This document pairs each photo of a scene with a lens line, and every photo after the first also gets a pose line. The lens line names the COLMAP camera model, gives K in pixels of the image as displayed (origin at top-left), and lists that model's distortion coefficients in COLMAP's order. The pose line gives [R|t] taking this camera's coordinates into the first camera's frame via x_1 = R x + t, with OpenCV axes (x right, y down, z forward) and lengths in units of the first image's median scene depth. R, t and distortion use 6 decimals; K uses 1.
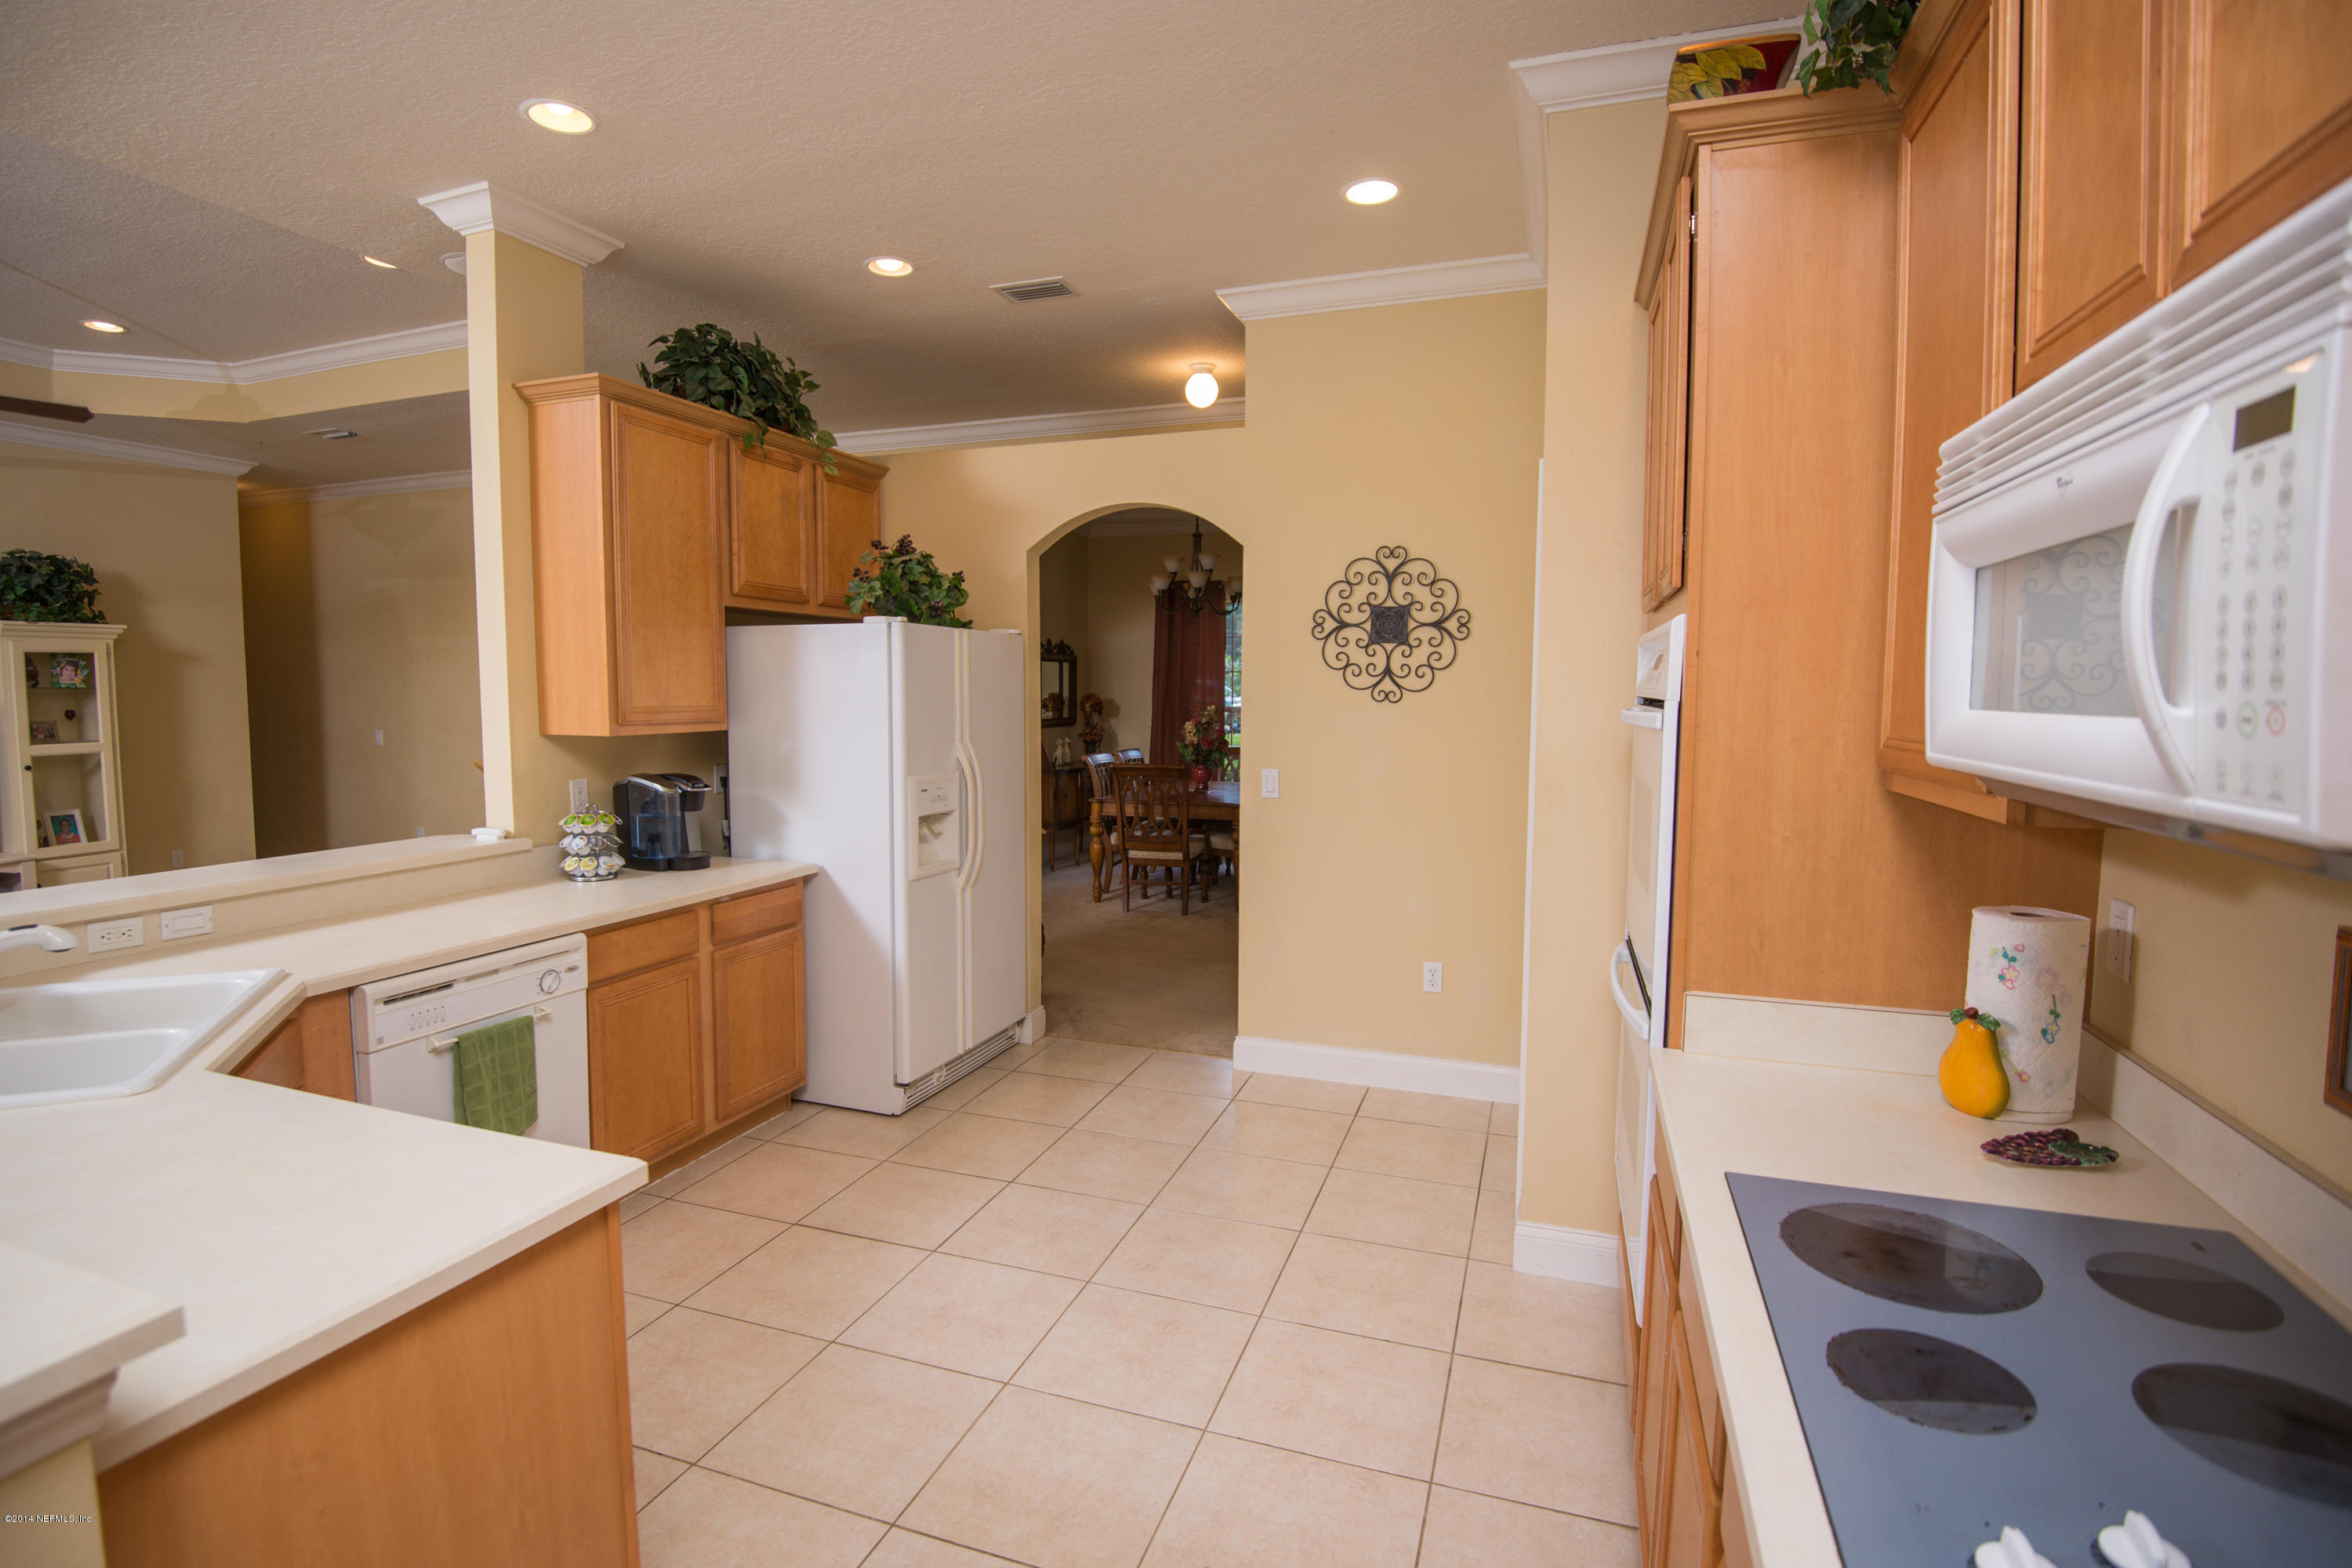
lens RADIAL K [[1157.2, 0, 1126.9], [0, 1157.2, 793.4], [0, 0, 1]] dist [-0.012795, -0.008098]
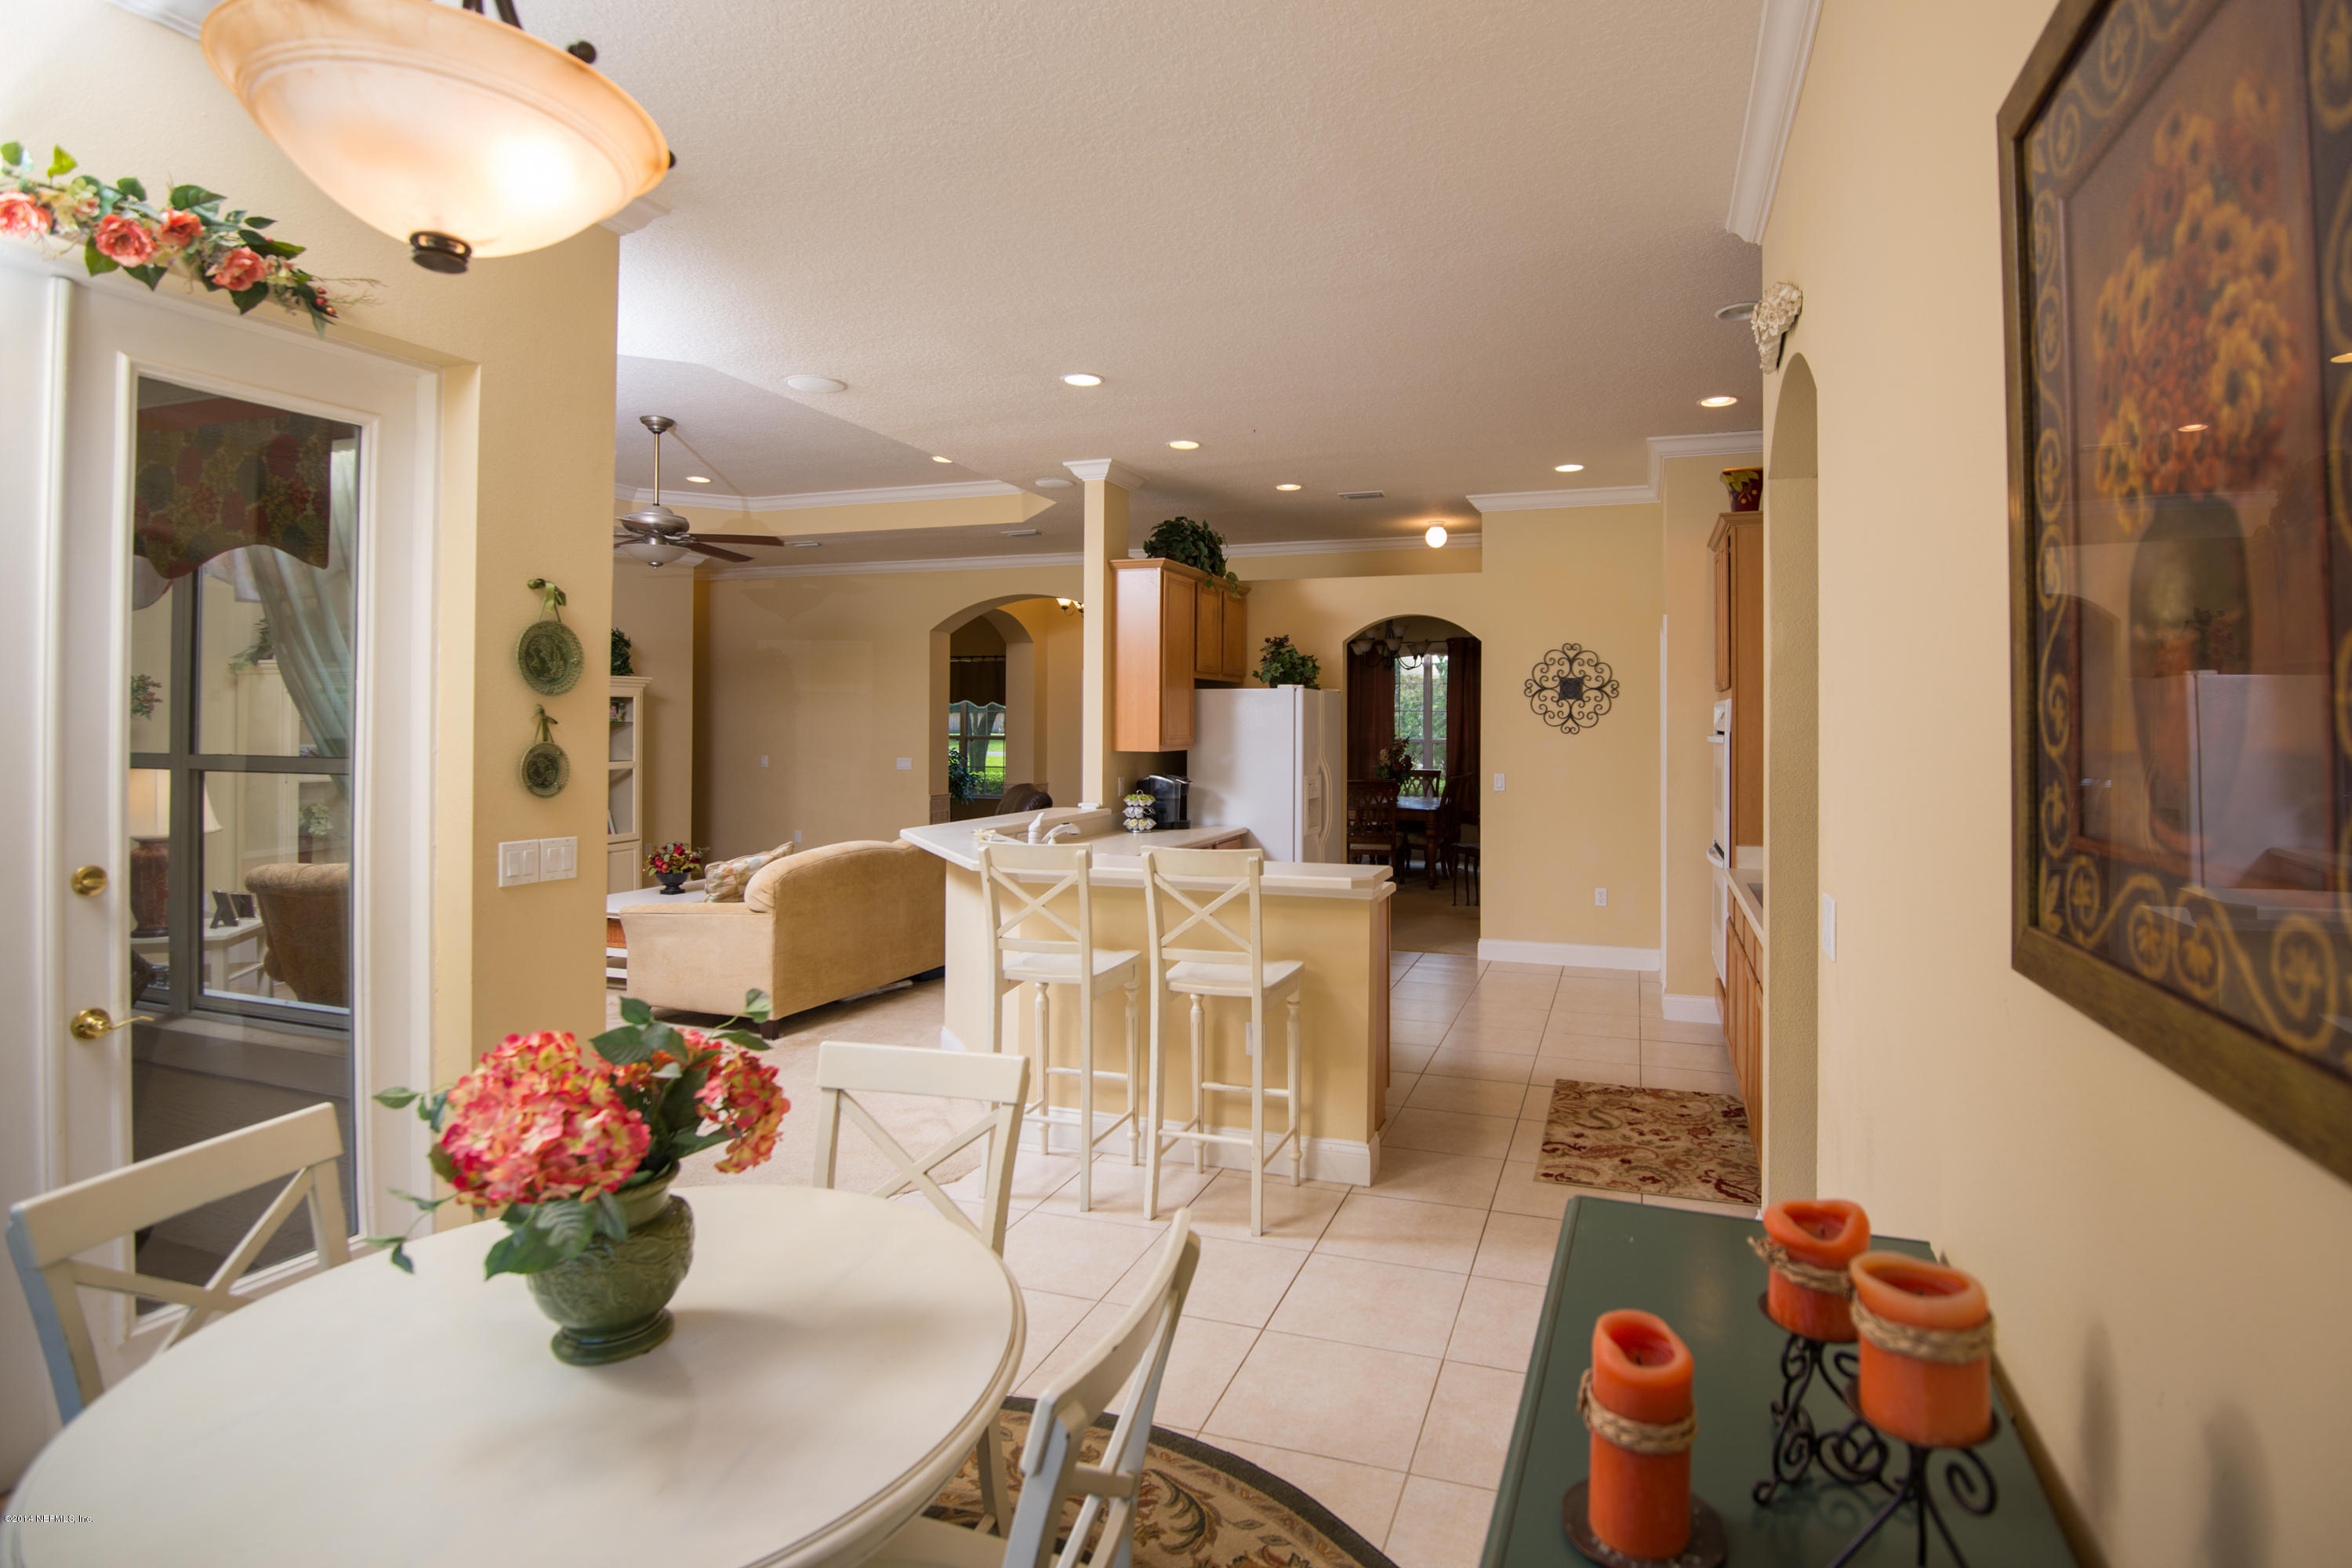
lens RADIAL K [[1157.2, 0, 1243.6], [0, 1157.2, 720.5], [0, 0, 1]] dist [-0.012795, -0.008098]
pose [[0.999628, 0.001674, 0.027215, -0.309601], [0.000830, 0.995782, -0.091748, 0.059028], [-0.027254, 0.091736, 0.995410, -0.699775]]
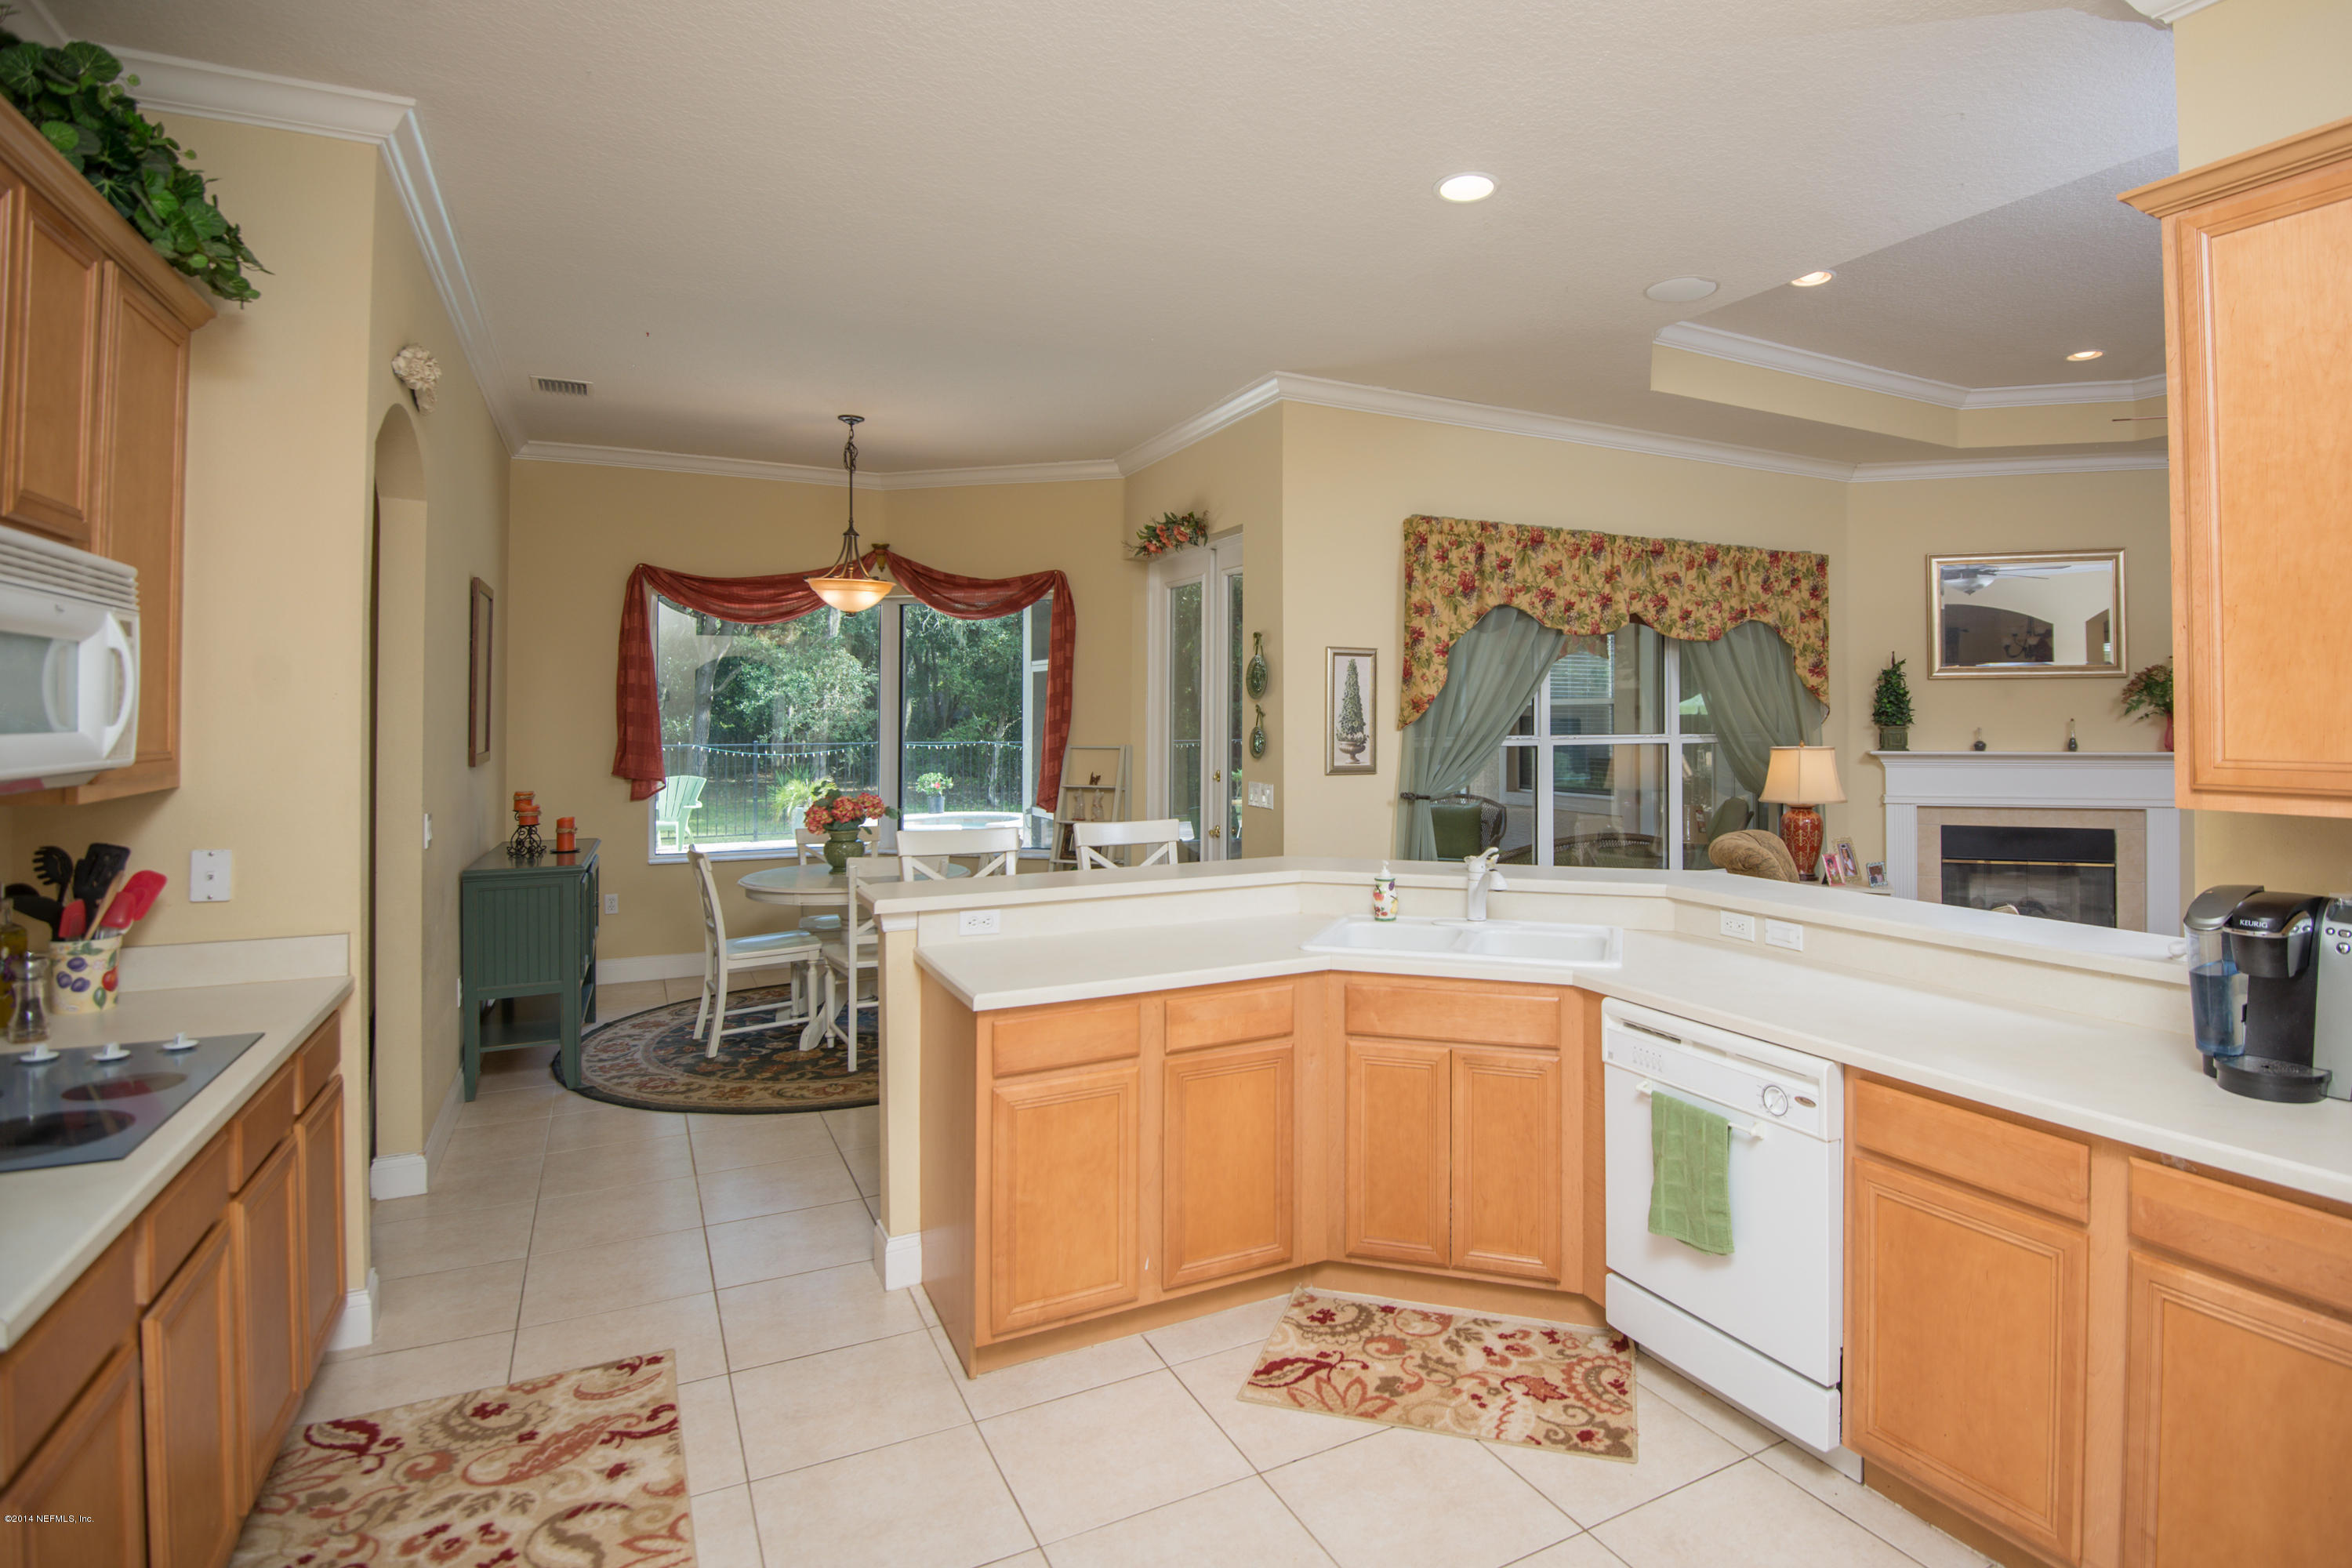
lens RADIAL K [[1157.2, 0, 1228.9], [0, 1157.2, 691.9], [0, 0, 1]] dist [-0.012795, -0.008098]
pose [[-0.664571, -0.017992, -0.747008, 0.207407], [-0.066572, 0.997160, 0.035208, -0.072349], [0.744254, 0.073128, -0.663882, 0.814348]]
